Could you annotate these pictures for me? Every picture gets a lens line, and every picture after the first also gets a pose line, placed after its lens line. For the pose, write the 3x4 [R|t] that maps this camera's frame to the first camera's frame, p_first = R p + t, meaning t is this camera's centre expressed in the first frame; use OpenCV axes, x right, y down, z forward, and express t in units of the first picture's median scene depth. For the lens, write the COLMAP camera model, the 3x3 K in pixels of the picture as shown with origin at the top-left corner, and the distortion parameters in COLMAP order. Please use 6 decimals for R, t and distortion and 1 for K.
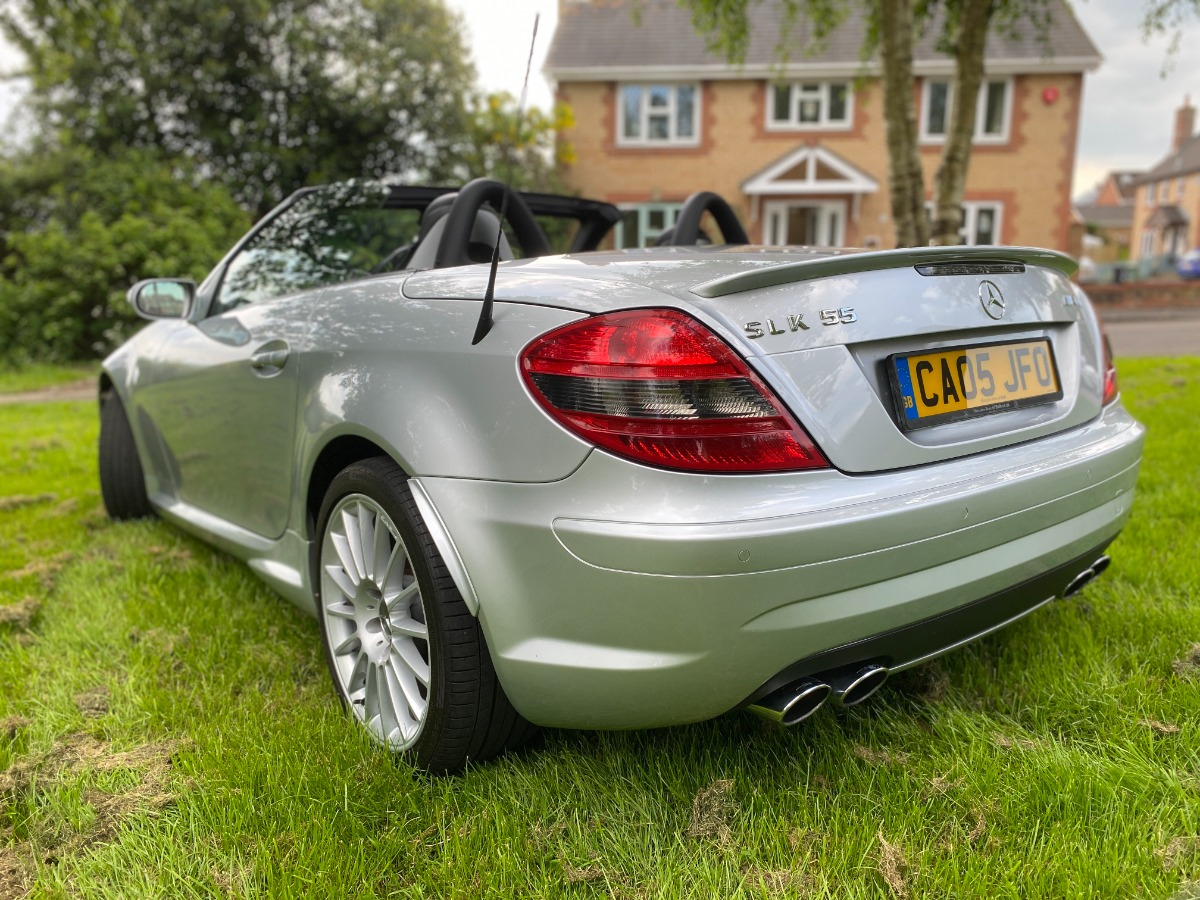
lens RADIAL K [[857.8, 0, 600.3], [0, 857.8, 438.4], [0, 0, 1]] dist [0.003704, 0.005087]
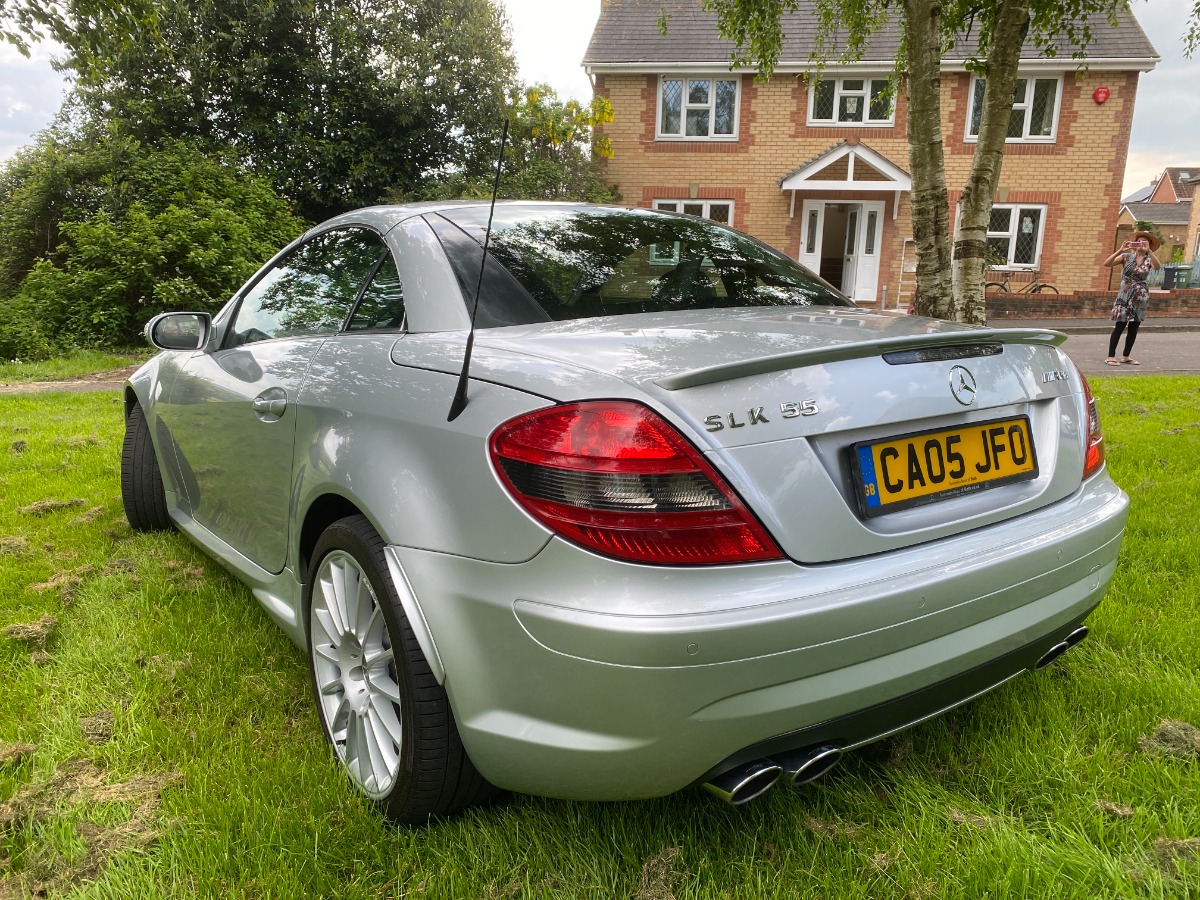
lens RADIAL K [[850.3, 0, 601.5], [0, 850.3, 443.5], [0, 0, 1]] dist [0.002968, 0.006114]
pose [[0.998552, 0.033677, -0.041956, 0.056387], [-0.032463, 0.999044, 0.029288, -0.081519], [0.042902, -0.027883, 0.998690, -0.015533]]
